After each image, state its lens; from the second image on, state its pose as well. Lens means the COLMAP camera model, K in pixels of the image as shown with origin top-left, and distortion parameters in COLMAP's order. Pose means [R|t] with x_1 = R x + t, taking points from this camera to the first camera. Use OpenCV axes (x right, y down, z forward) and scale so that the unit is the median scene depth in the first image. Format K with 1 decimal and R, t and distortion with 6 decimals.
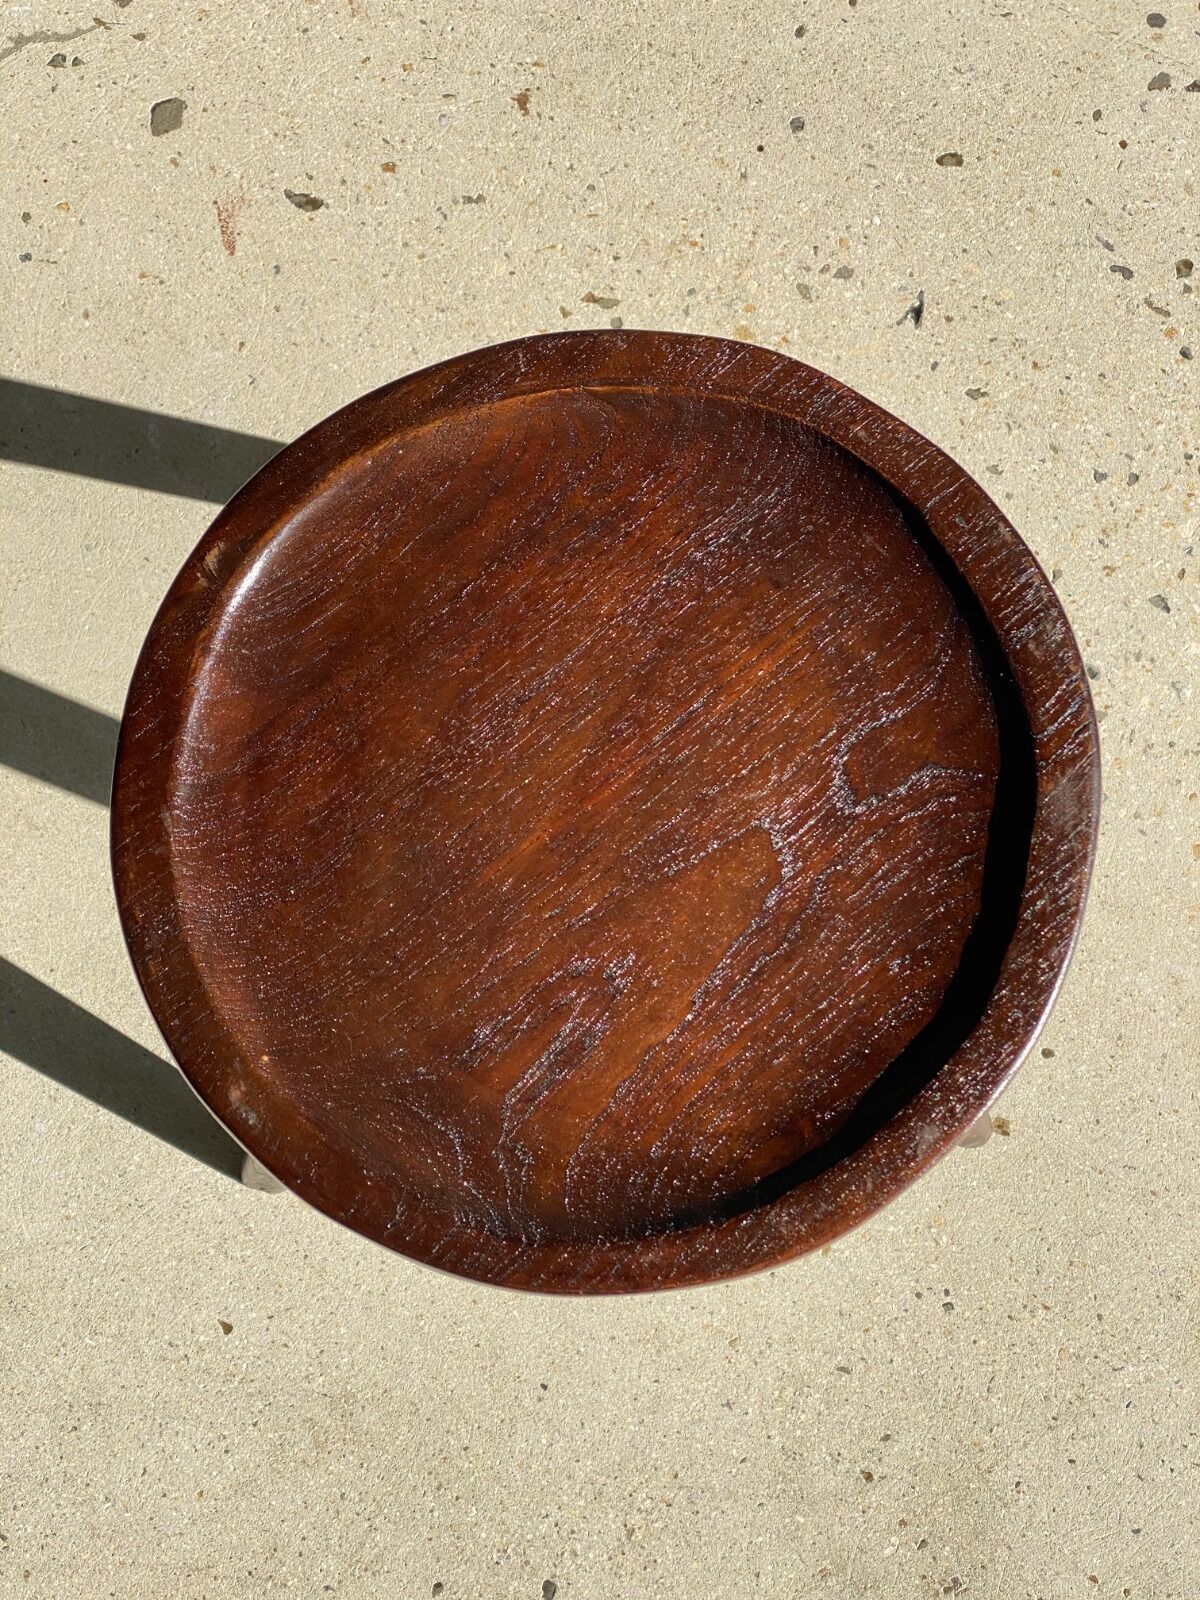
lens RADIAL K [[2394.8, 0, 609.3], [0, 2394.8, 789.1], [0, 0, 1]] dist [0.101497, 0.000000]
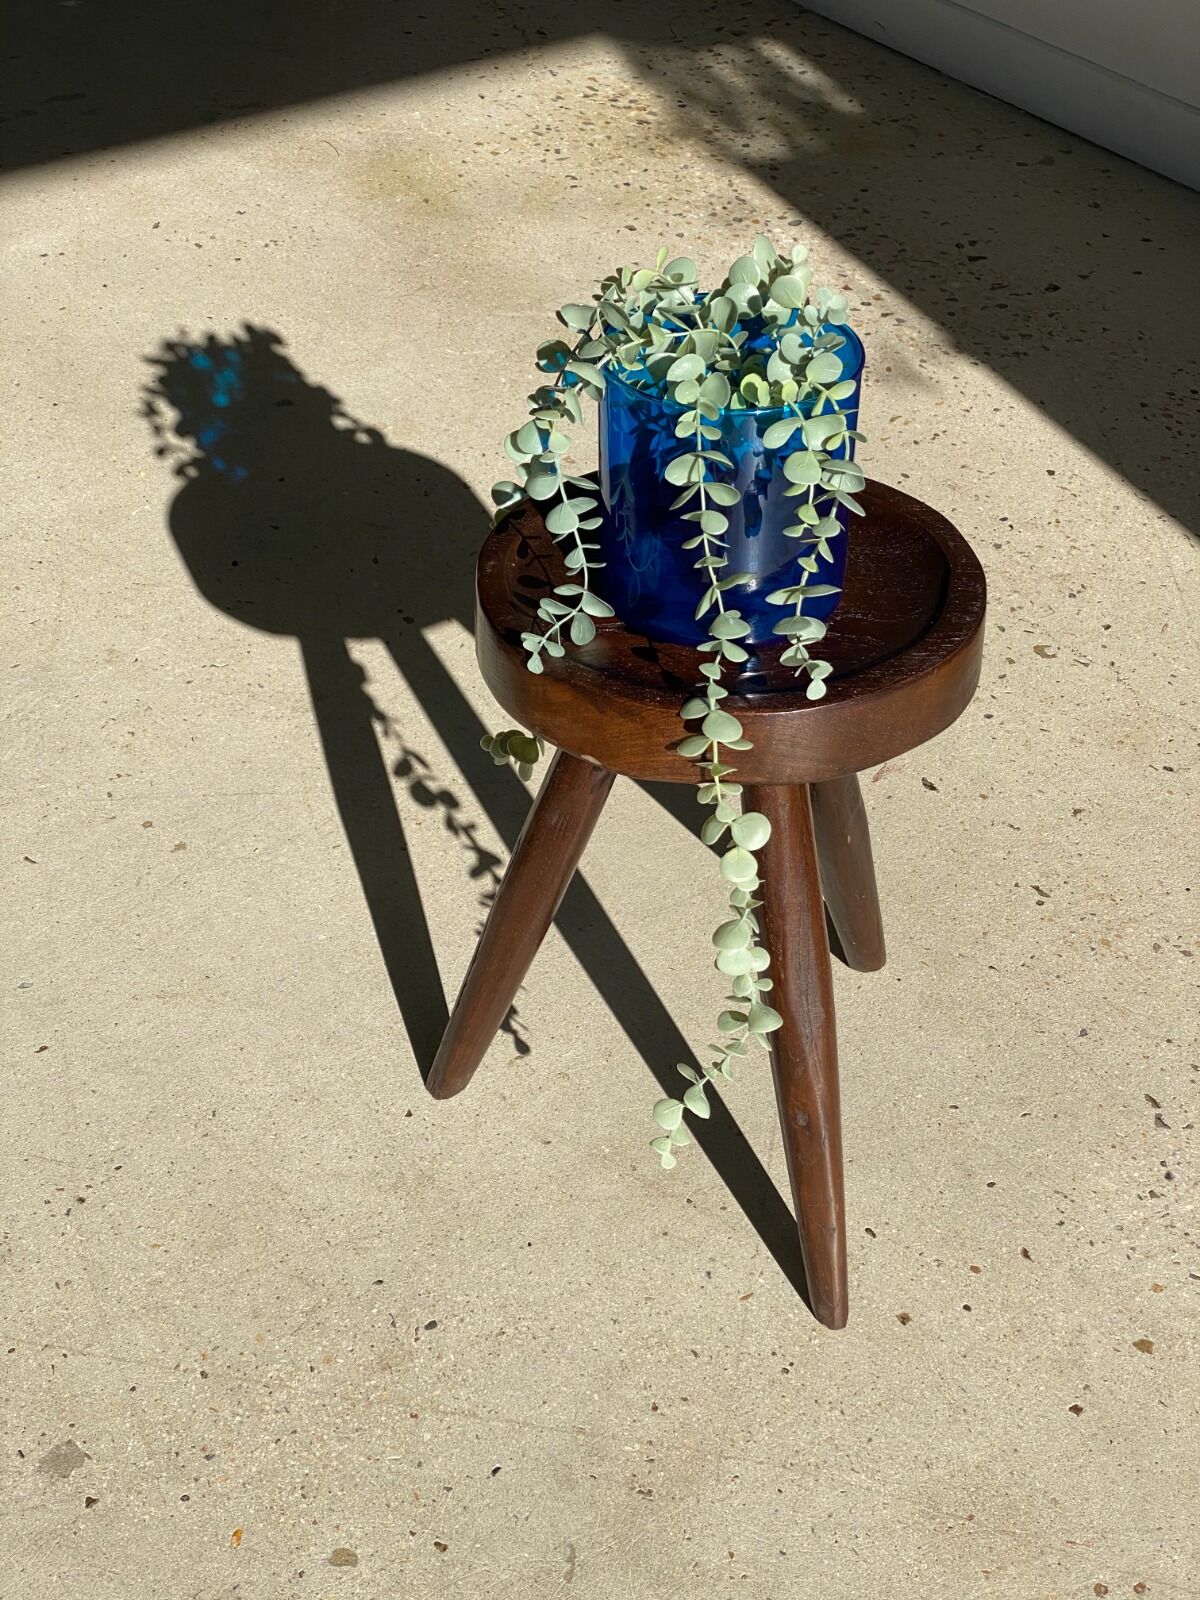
lens RADIAL K [[2394.8, 0, 604.7], [0, 2394.8, 795.2], [0, 0, 1]] dist [0.101497, 0.000000]
pose [[0.717002, 0.408963, -0.564497, 0.673335], [-0.686942, 0.552092, -0.472551, 0.719006], [0.118398, 0.726597, 0.676785, -0.132044]]
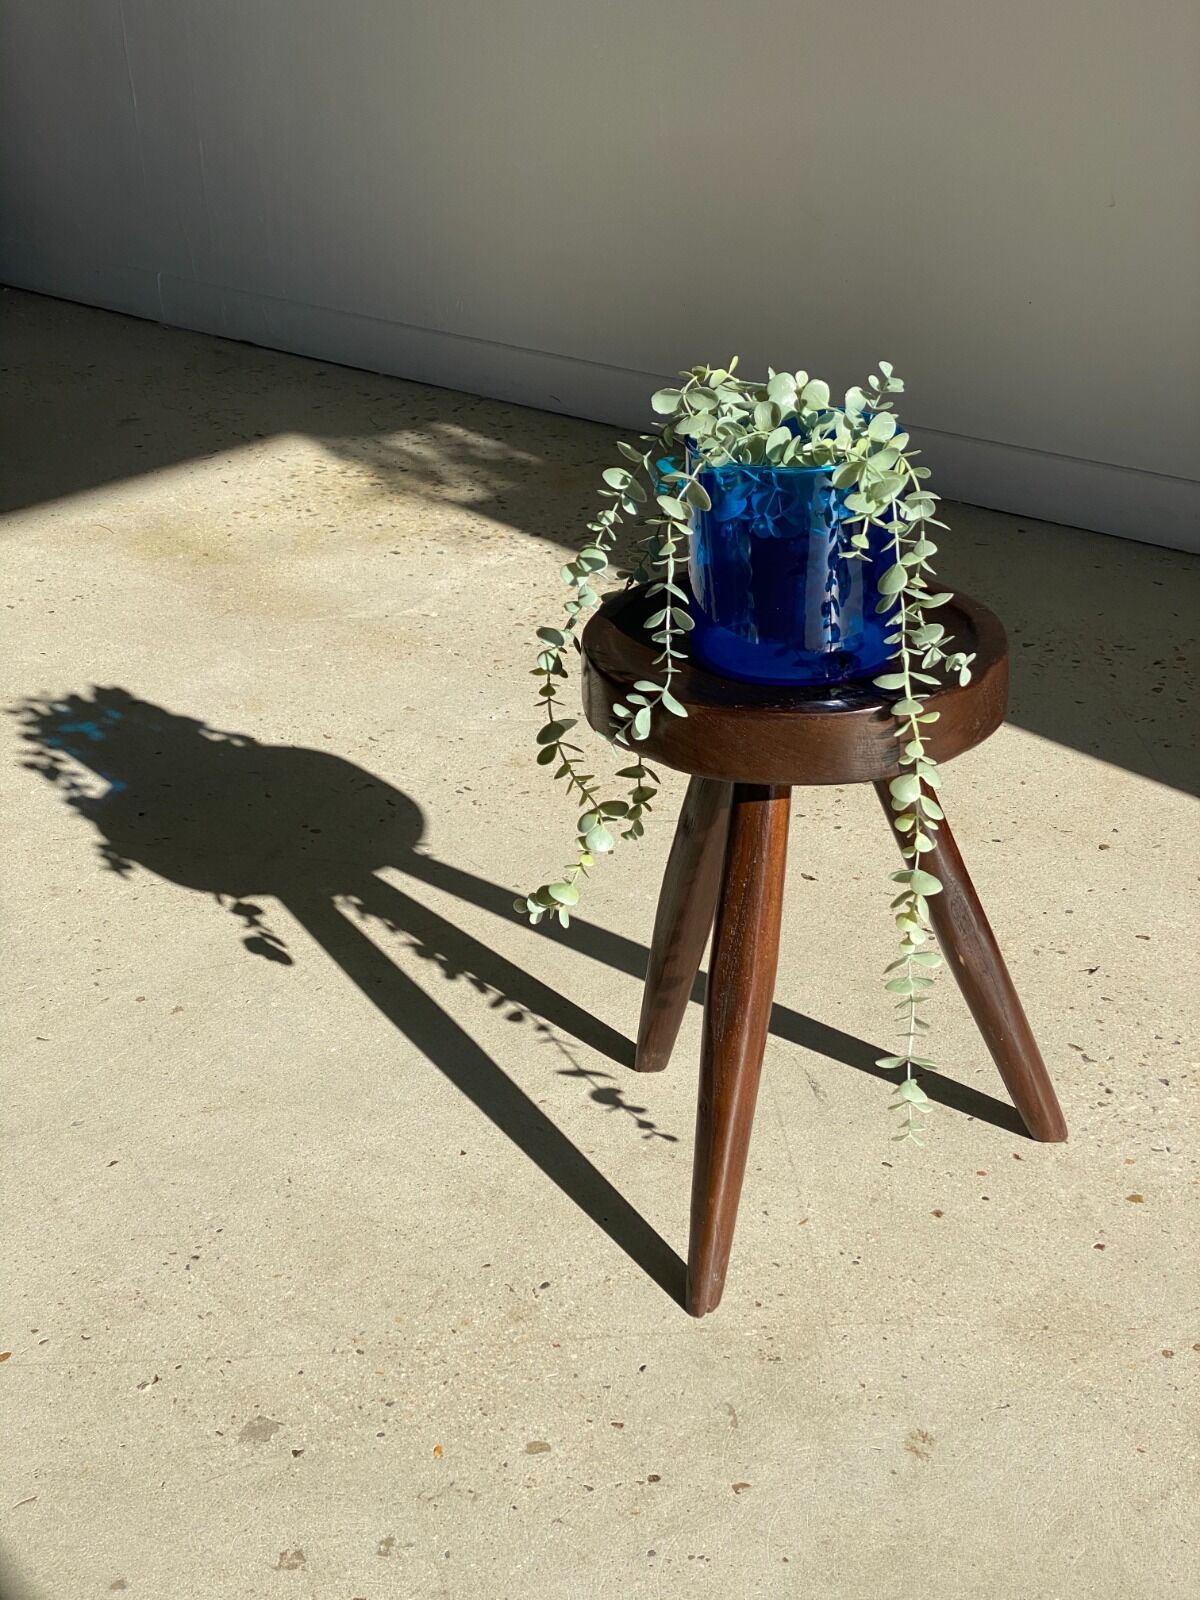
lens RADIAL K [[2394.8, 0, 596.6], [0, 2394.8, 789.9], [0, 0, 1]] dist [0.101497, 0.000000]
pose [[0.853098, 0.174008, -0.491879, 0.690451], [-0.505860, 0.506745, -0.698080, 1.196973], [0.127785, 0.844352, 0.520327, -0.075729]]
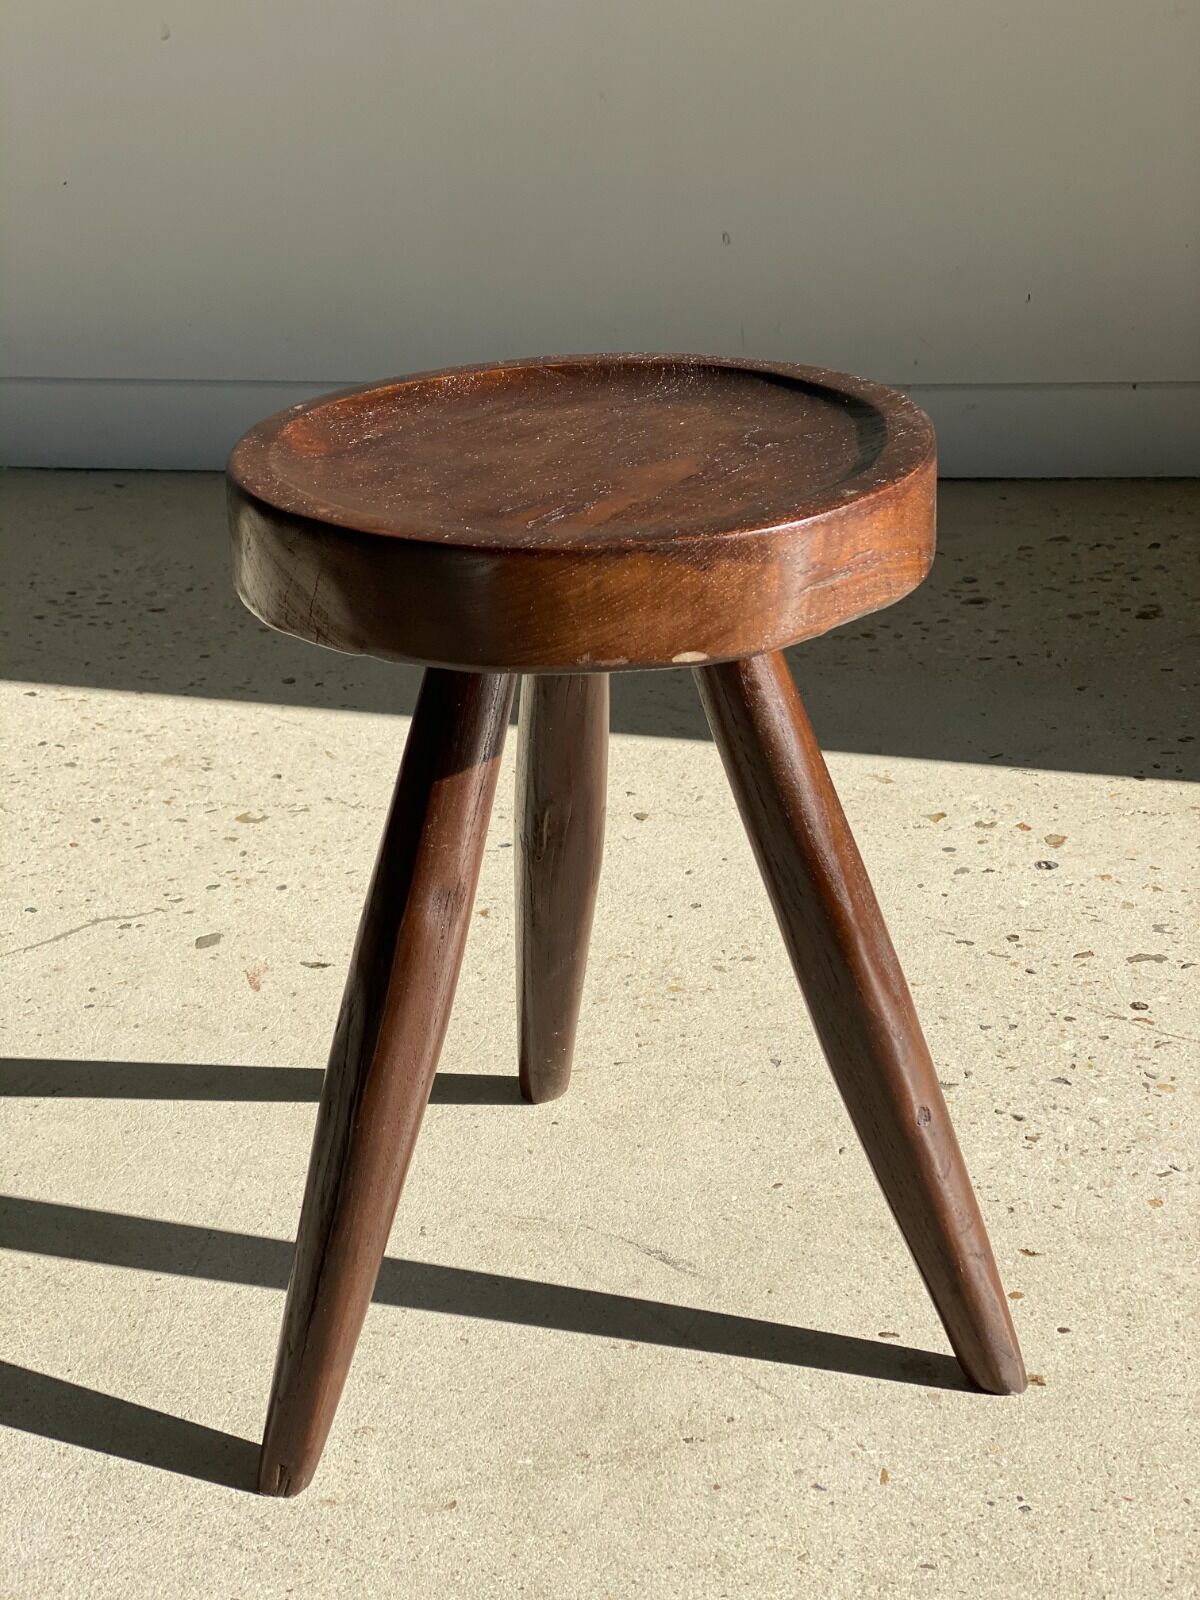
lens RADIAL K [[2394.8, 0, 602.1], [0, 2394.8, 799.6], [0, 0, 1]] dist [0.101497, 0.000000]
pose [[0.994374, -0.073351, 0.076421, -0.070715], [0.104195, 0.547366, -0.830382, 0.805872], [0.019079, 0.833673, 0.551929, 0.251684]]
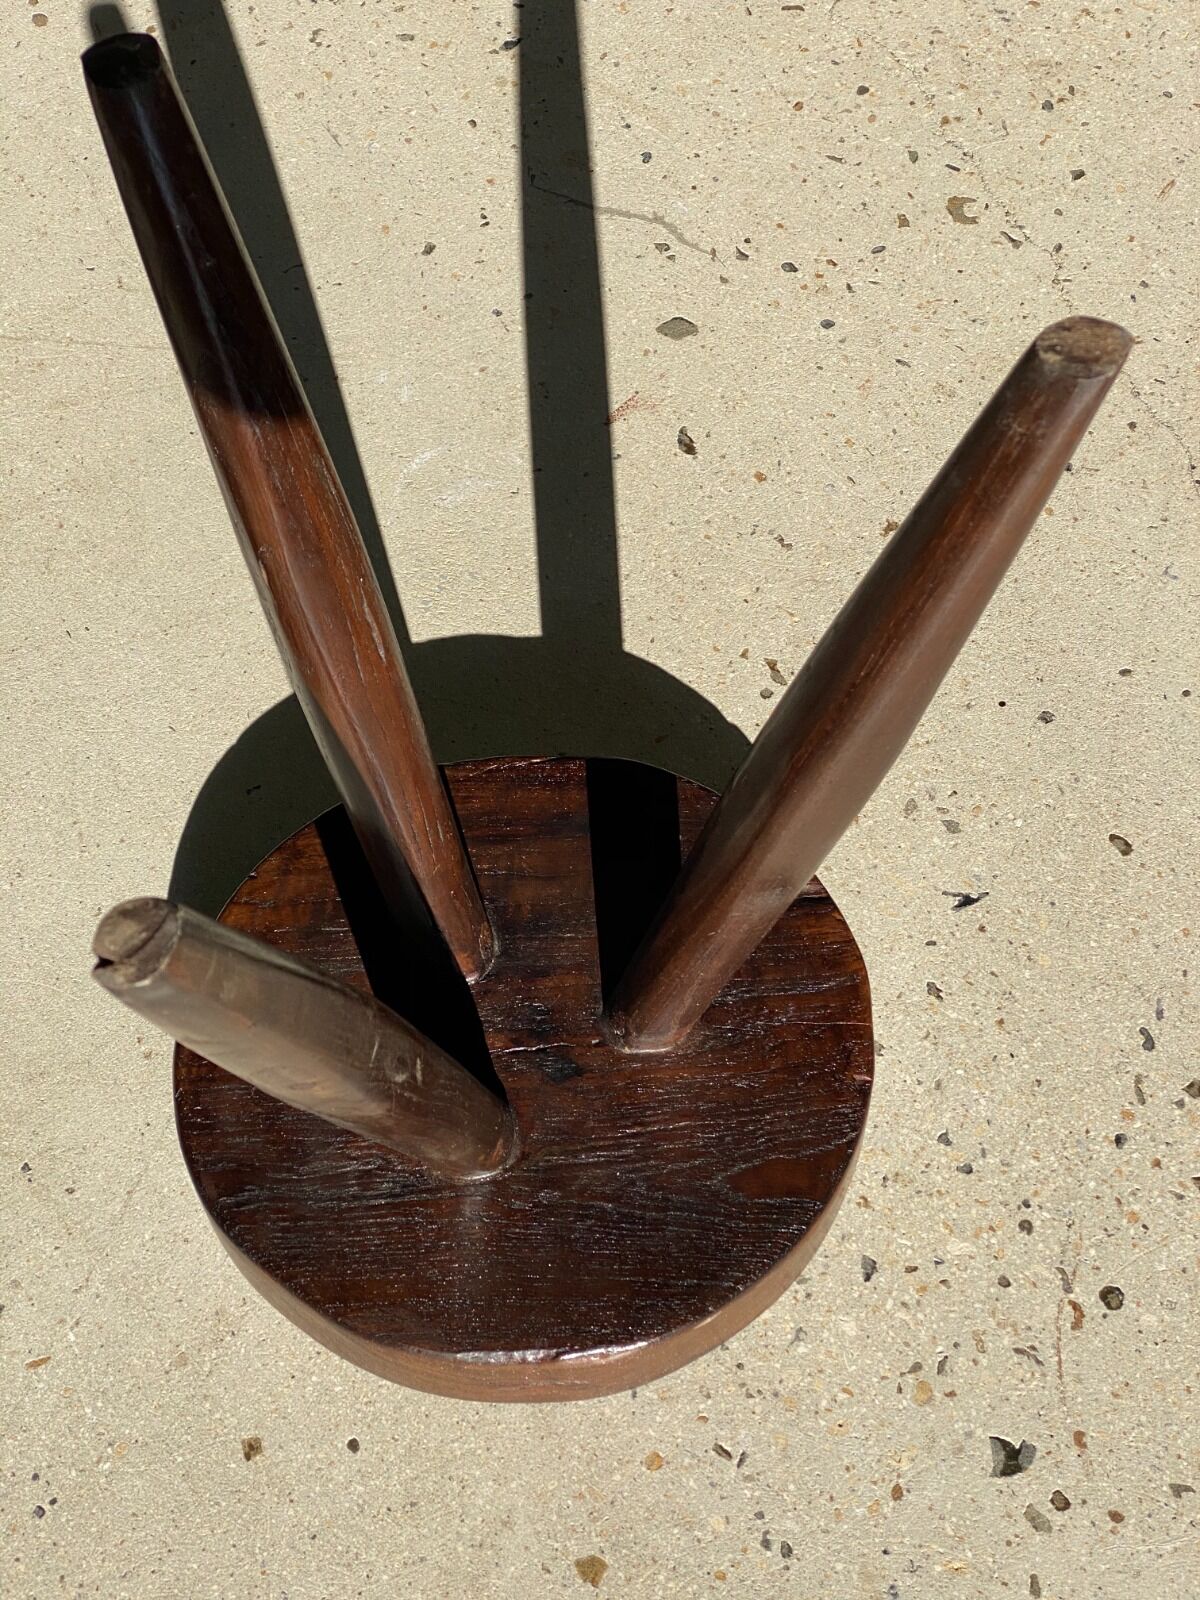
lens RADIAL K [[2394.8, 0, 609.2], [0, 2394.8, 798.2], [0, 0, 1]] dist [0.101497, 0.000000]
pose [[0.566136, 0.685292, -0.458111, 0.469919], [-0.810771, 0.563244, -0.159394, 0.043082], [0.148797, 0.461662, 0.874487, 0.149724]]
